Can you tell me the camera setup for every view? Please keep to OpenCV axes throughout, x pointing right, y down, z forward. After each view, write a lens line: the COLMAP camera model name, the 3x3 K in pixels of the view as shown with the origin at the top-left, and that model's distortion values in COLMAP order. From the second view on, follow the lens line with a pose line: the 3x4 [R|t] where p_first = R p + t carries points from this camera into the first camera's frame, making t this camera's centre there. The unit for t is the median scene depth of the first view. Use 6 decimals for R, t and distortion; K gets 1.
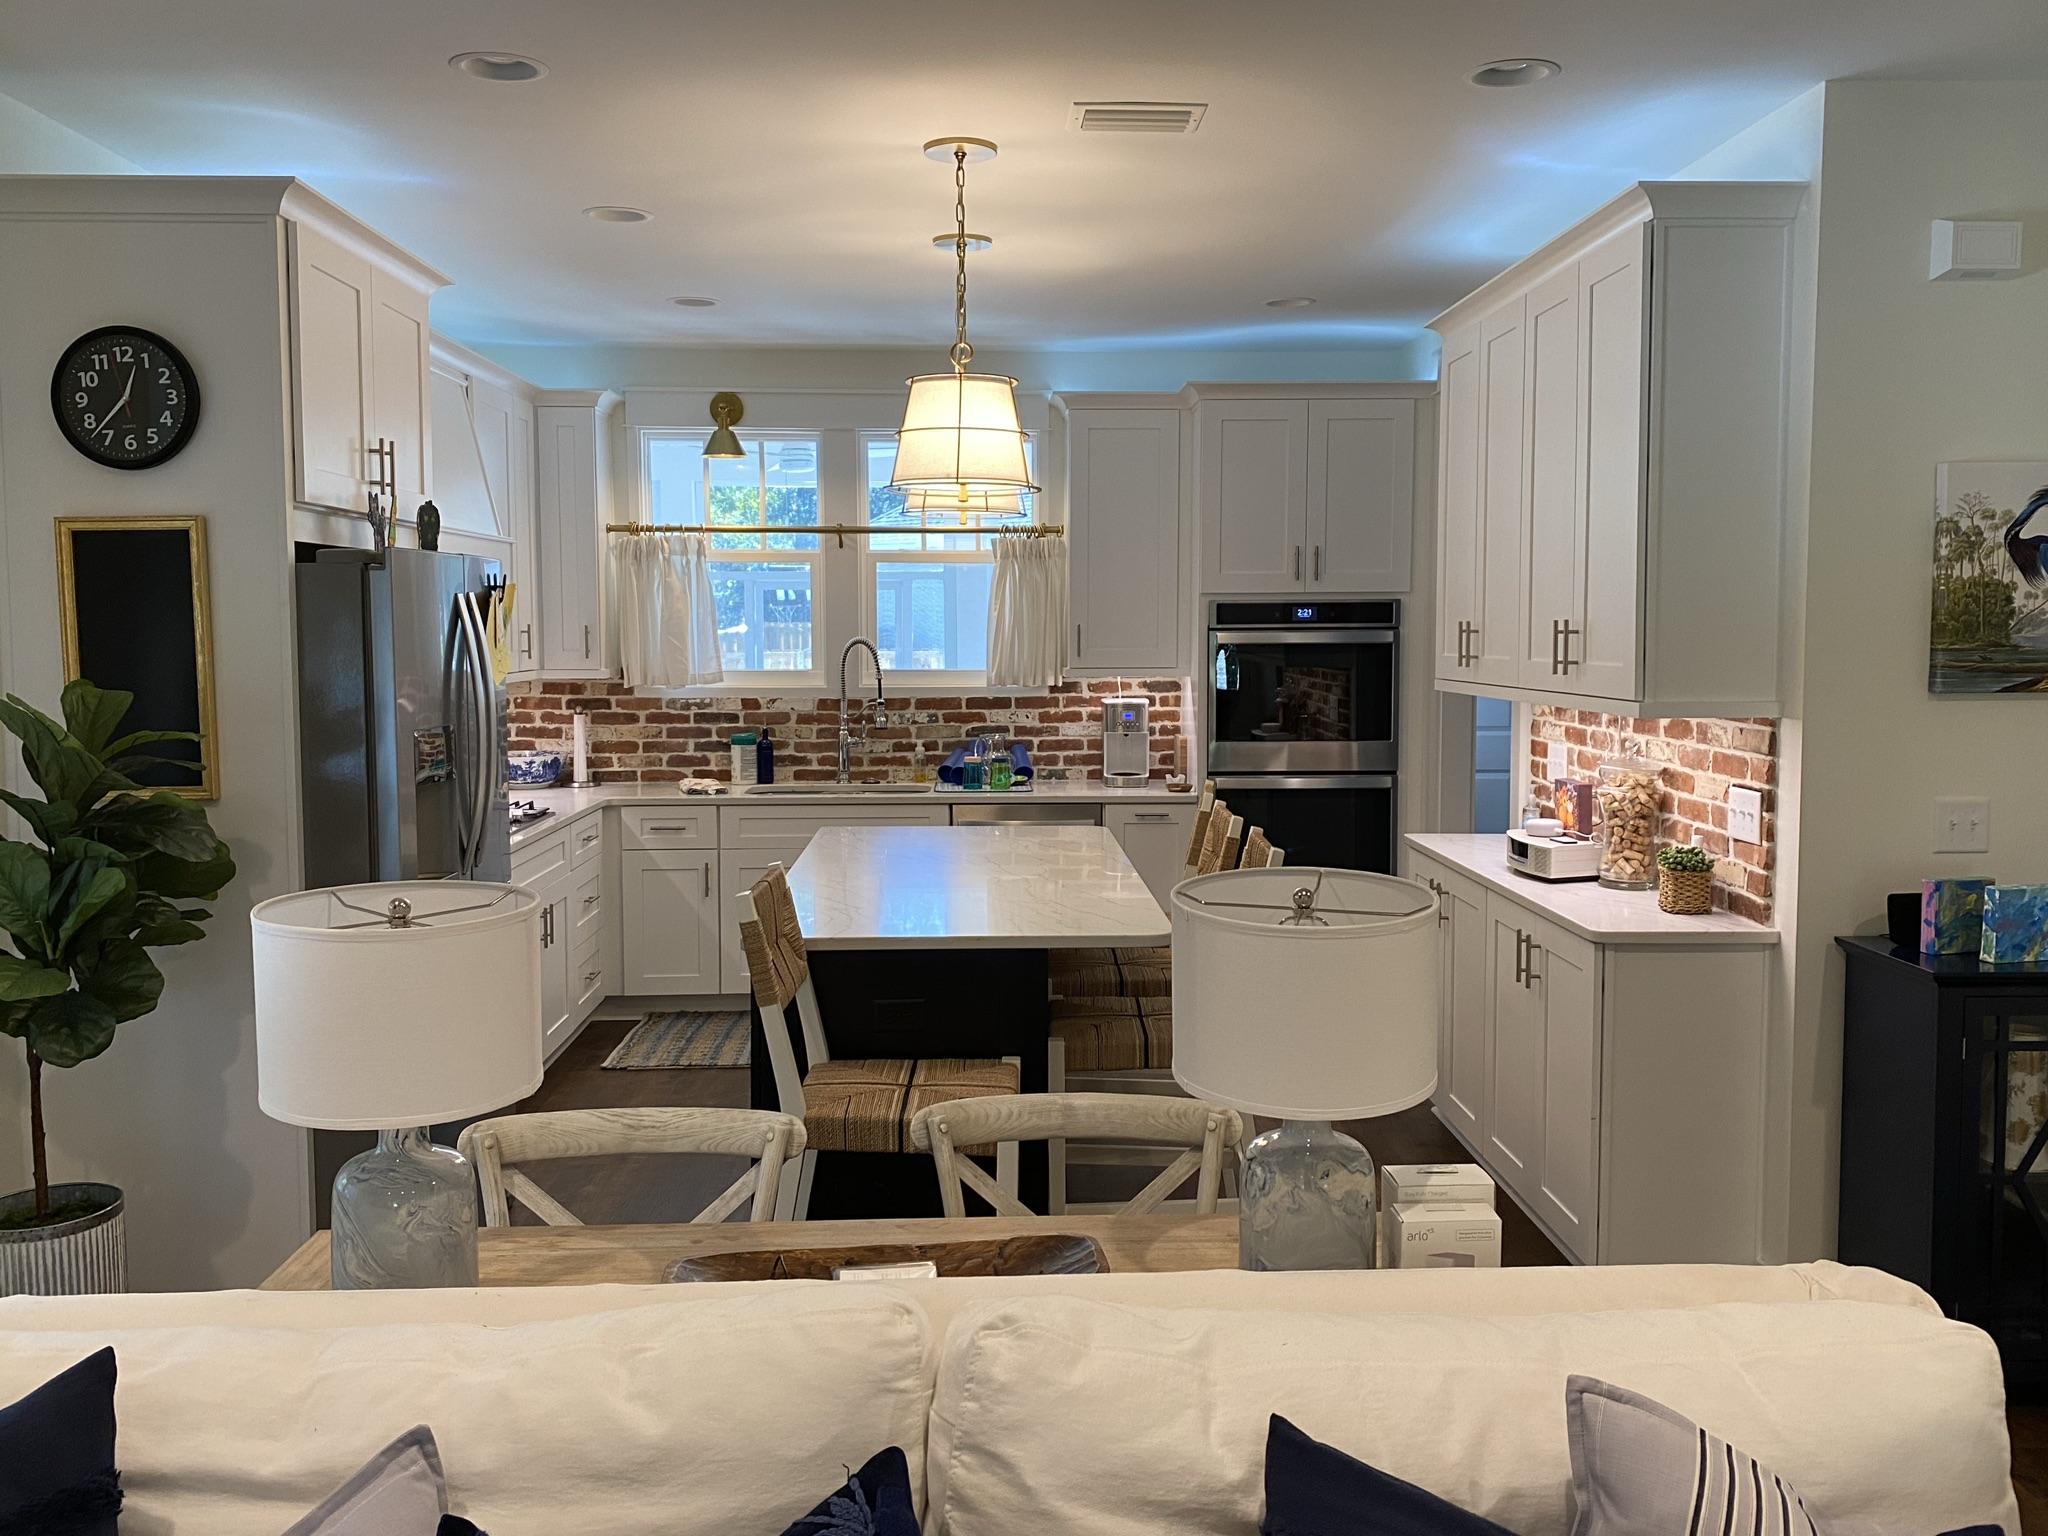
lens RADIAL K [[1728.5, 0, 1012.2], [0, 1728.5, 755.1], [0, 0, 1]] dist [0.057552, -0.042575]
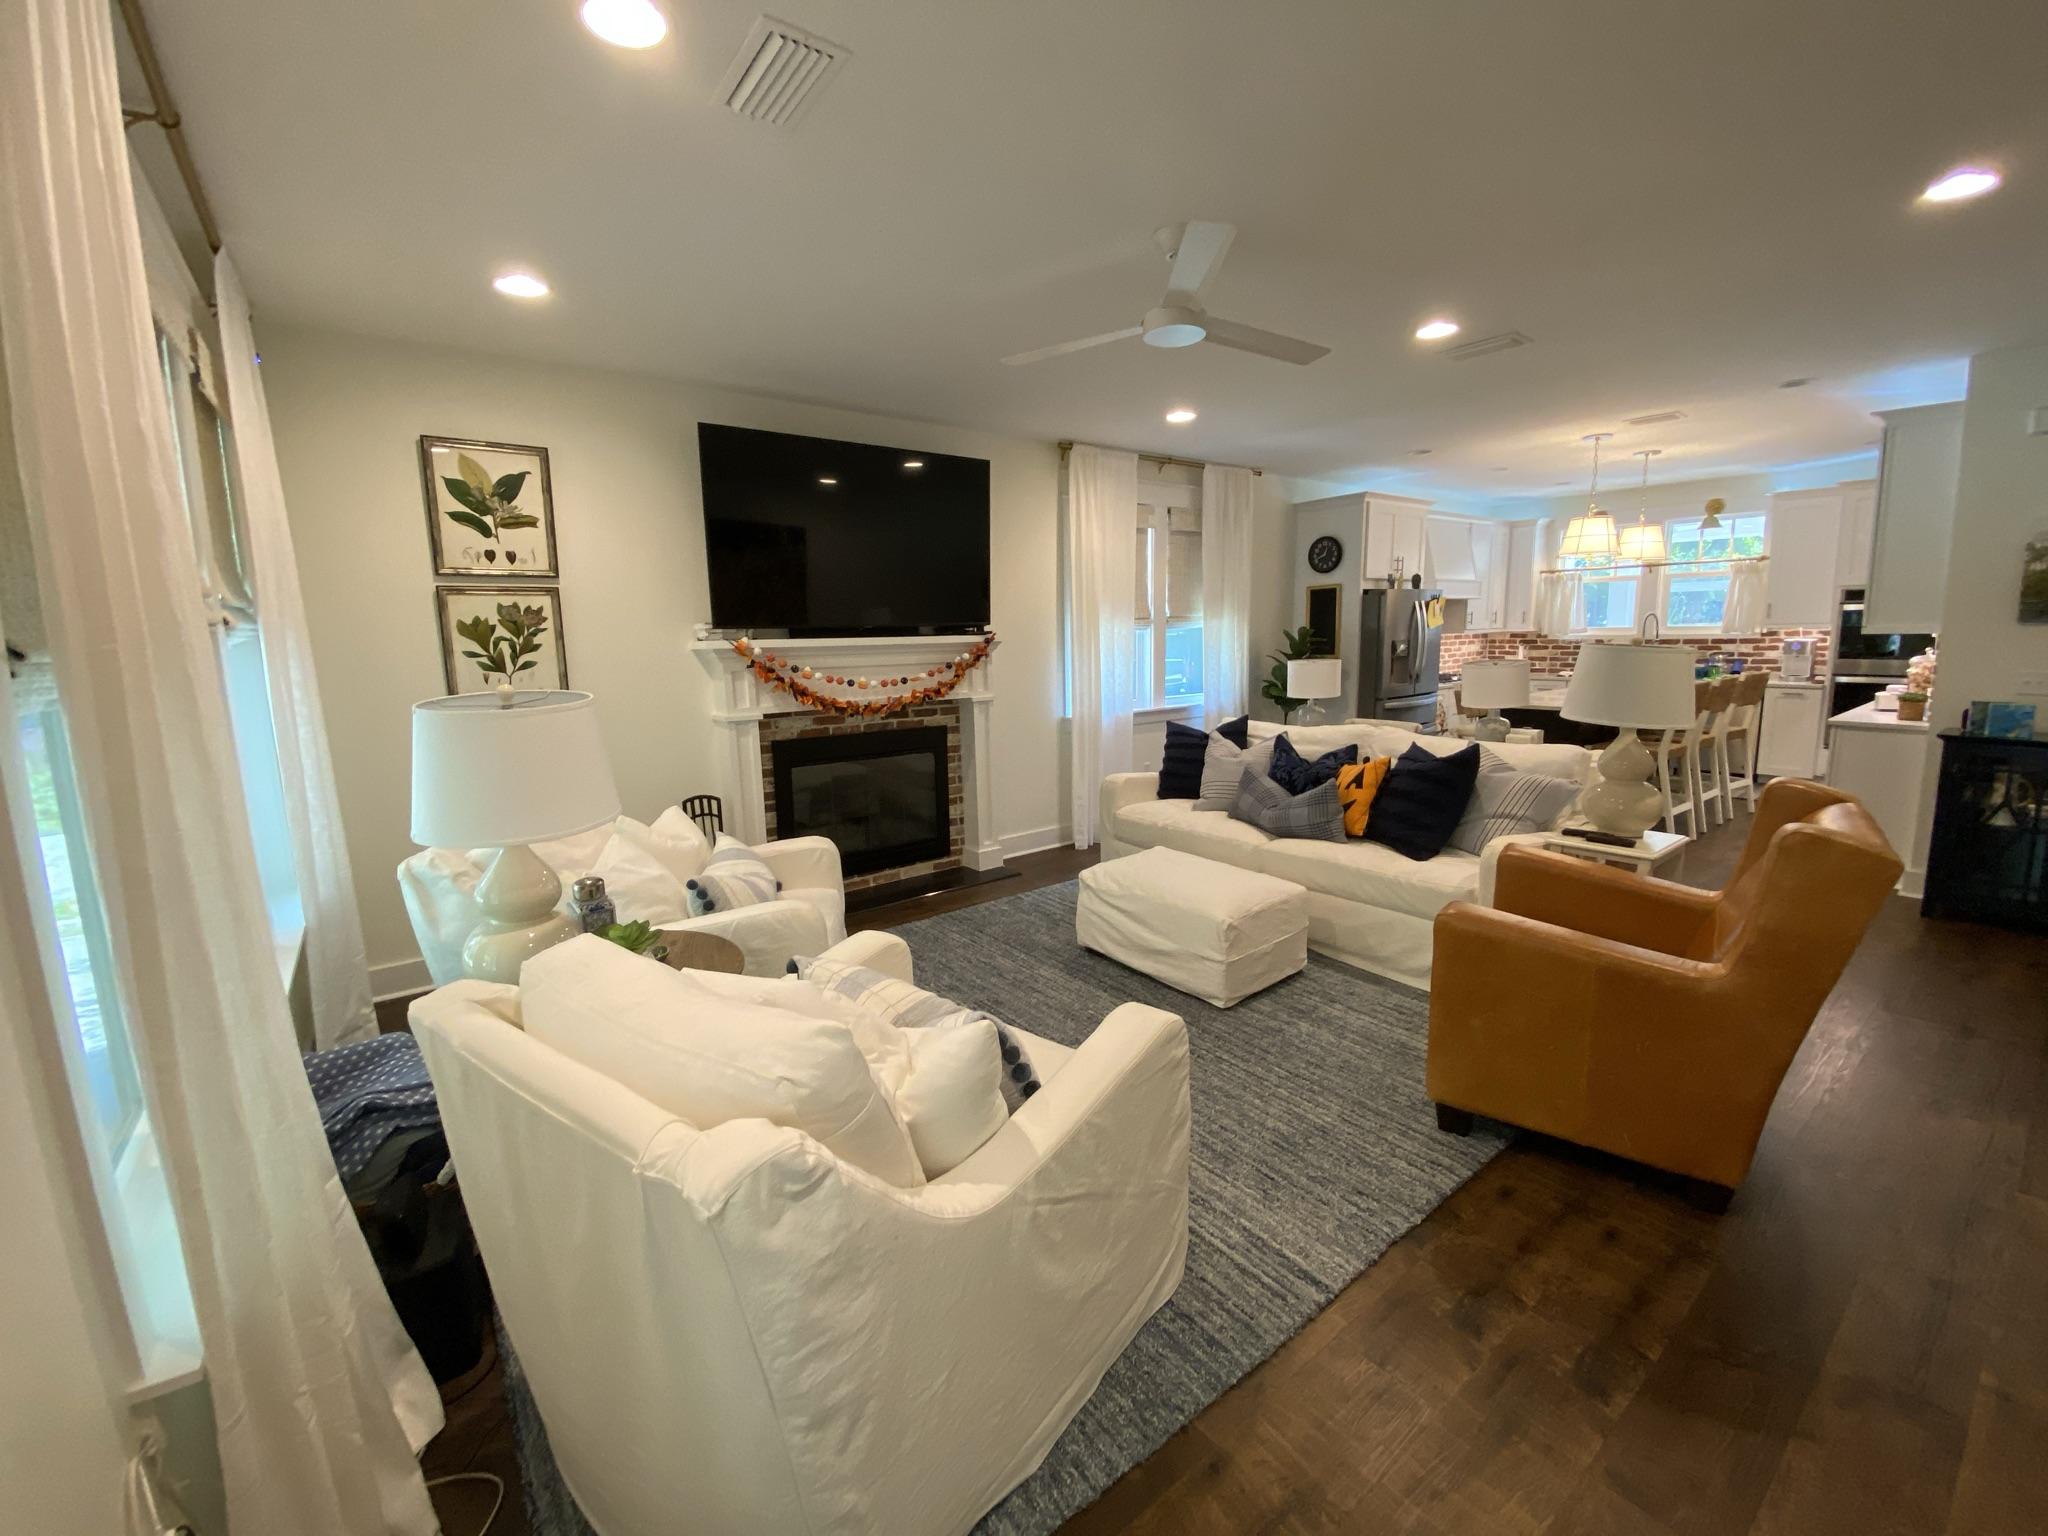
lens RADIAL K [[820.3, 0, 1021.6], [0, 820.3, 762.1], [0, 0, 1]] dist [-0.012563, -0.002840]
pose [[0.584112, 0.115316, -0.803440, 0.332585], [-0.036526, 0.992588, 0.115909, 0.037452], [0.810851, -0.038358, 0.583995, -0.341542]]
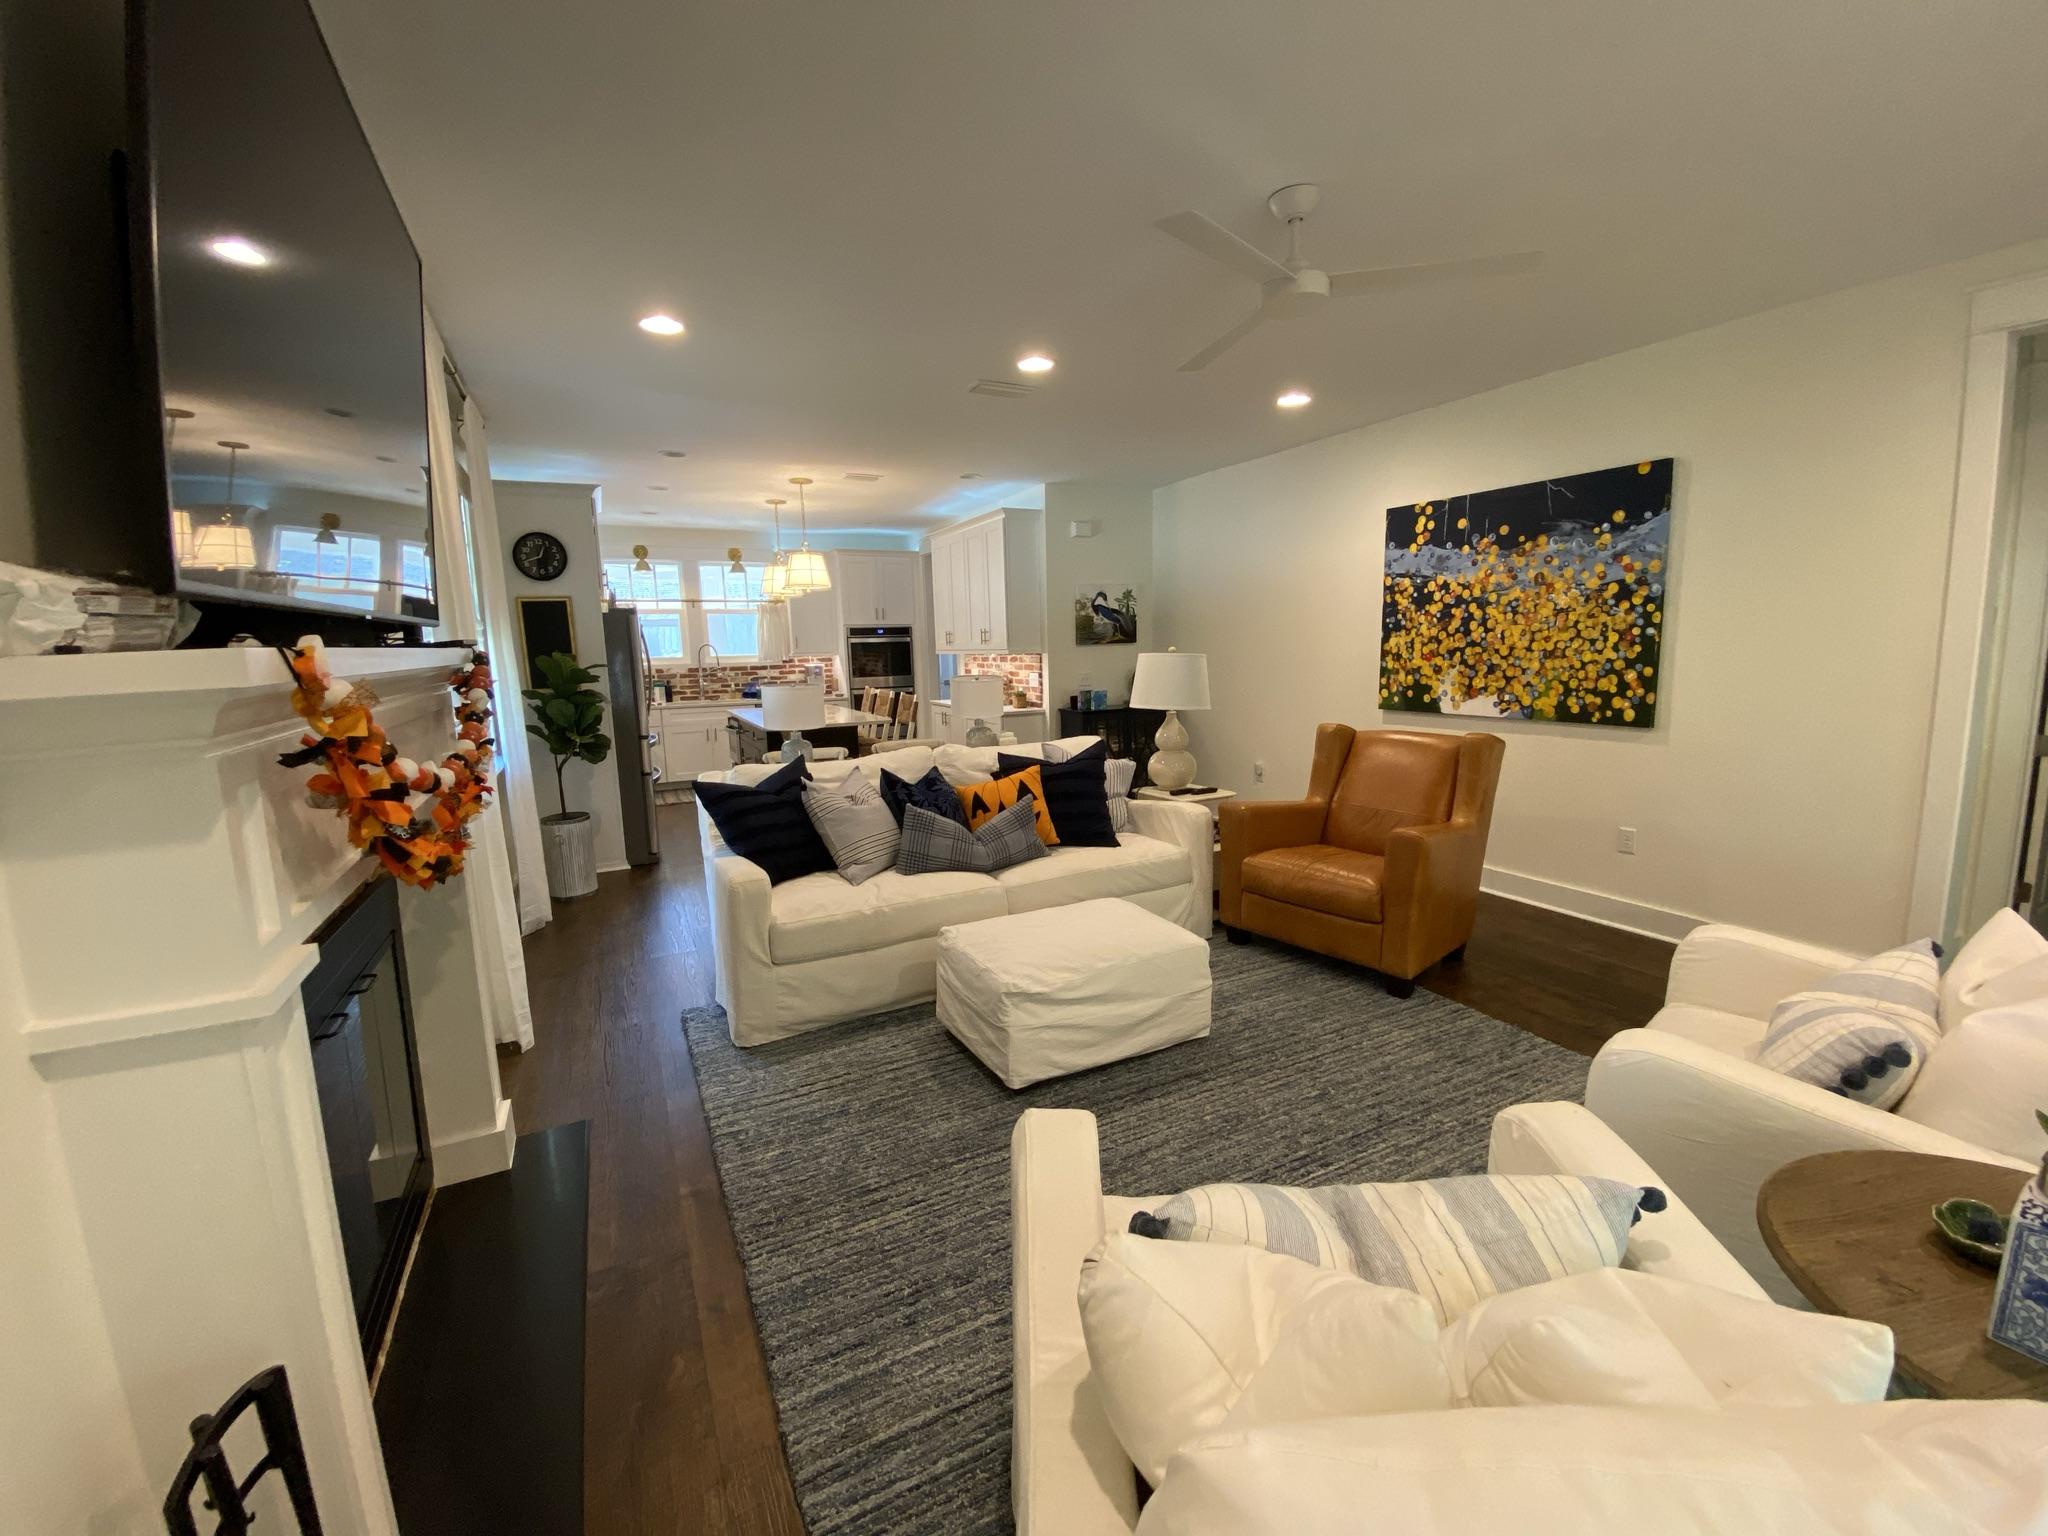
lens RADIAL K [[820.3, 0, 1028.5], [0, 820.3, 750.8], [0, 0, 1]] dist [-0.012563, -0.002840]
pose [[0.903406, -0.071927, 0.422711, -0.192449], [0.051498, 0.996895, 0.059568, 0.045950], [-0.425683, -0.032045, 0.904305, -0.326343]]
